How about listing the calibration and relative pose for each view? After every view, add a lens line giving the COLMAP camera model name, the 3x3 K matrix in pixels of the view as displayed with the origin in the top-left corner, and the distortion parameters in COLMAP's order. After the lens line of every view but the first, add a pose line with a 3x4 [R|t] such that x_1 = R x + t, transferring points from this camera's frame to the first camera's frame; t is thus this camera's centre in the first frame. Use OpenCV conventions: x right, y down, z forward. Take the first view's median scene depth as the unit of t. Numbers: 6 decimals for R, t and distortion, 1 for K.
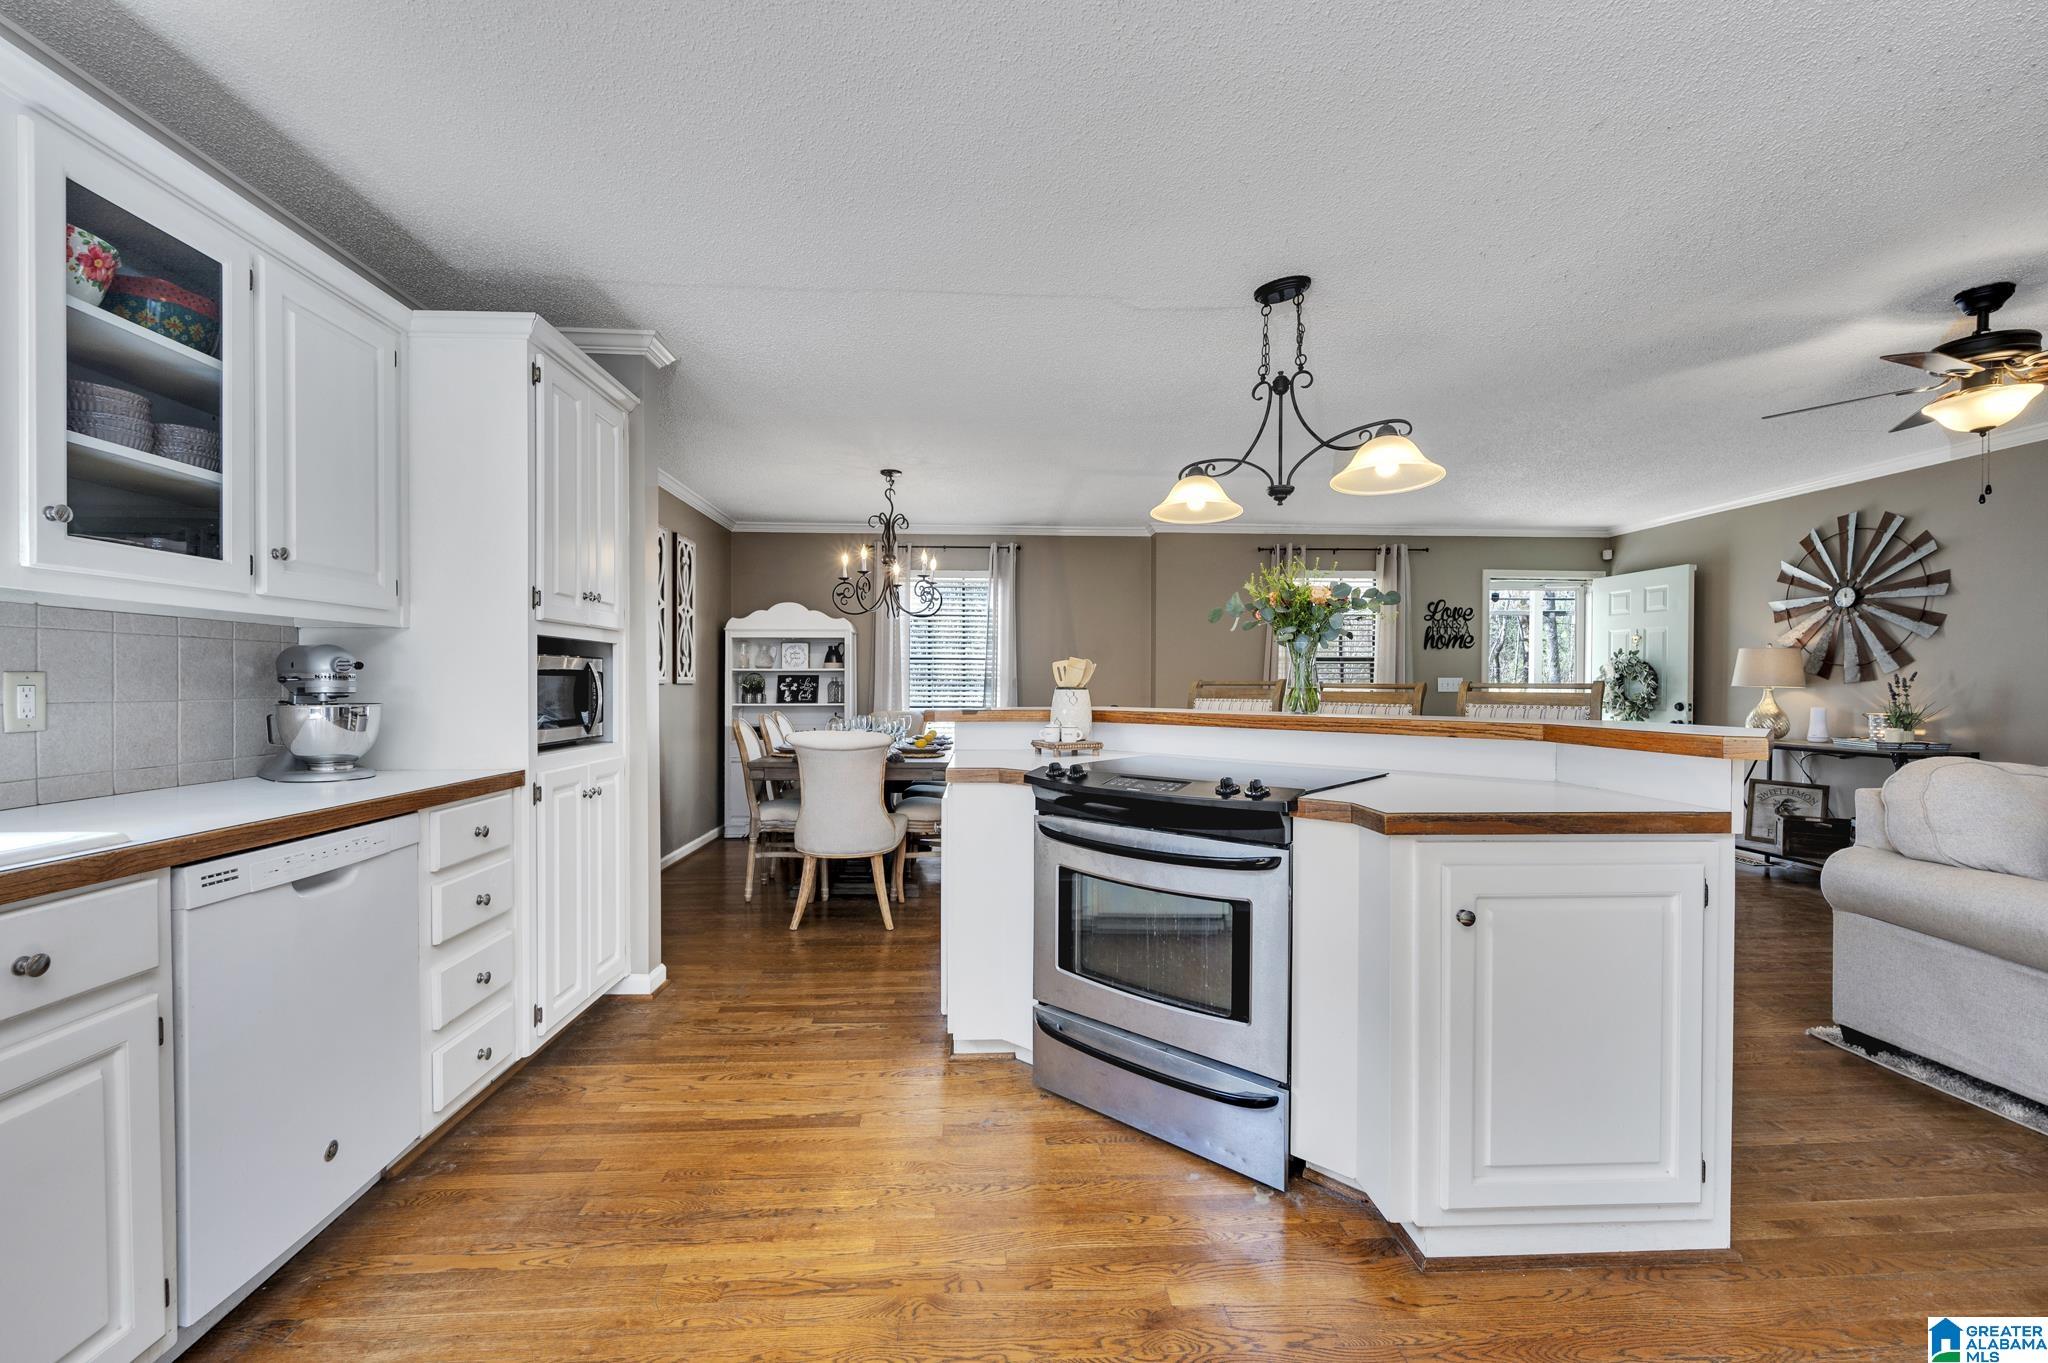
lens RADIAL K [[873.5, 0, 1024.6], [0, 873.5, 684.2], [0, 0, 1]] dist [0.001812, 0.000505]
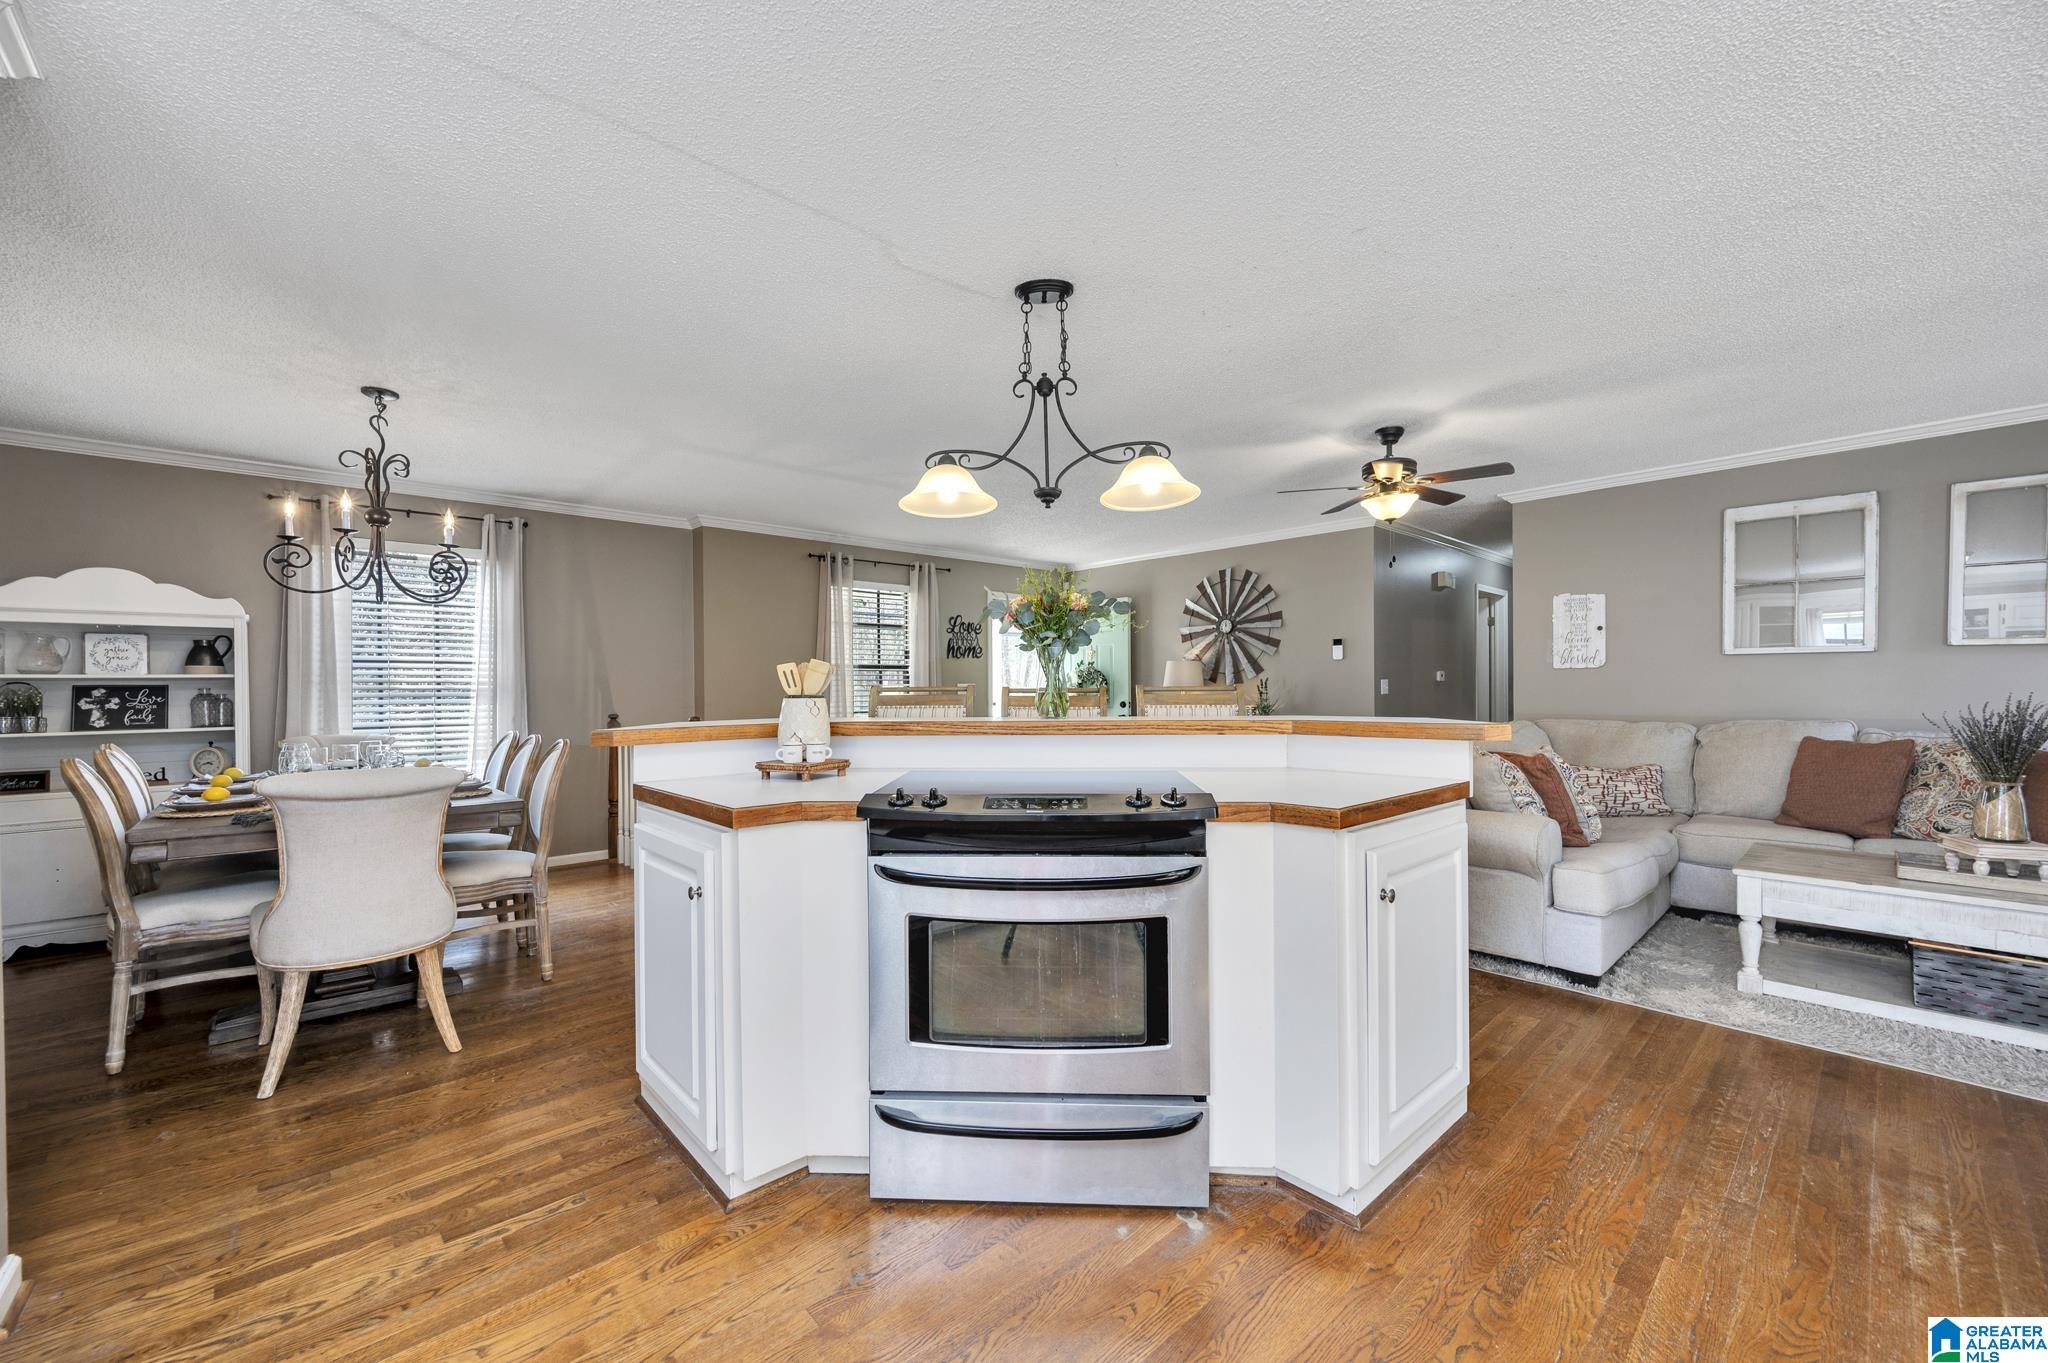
lens RADIAL K [[813.3, 0, 1029.7], [0, 813.3, 687.0], [0, 0, 1]] dist [0.004168, -0.001191]
pose [[0.767367, -0.008309, 0.641154, -0.261898], [0.011767, 0.999930, -0.001125, -0.001315], [-0.641100, 0.008408, 0.767411, 0.255357]]
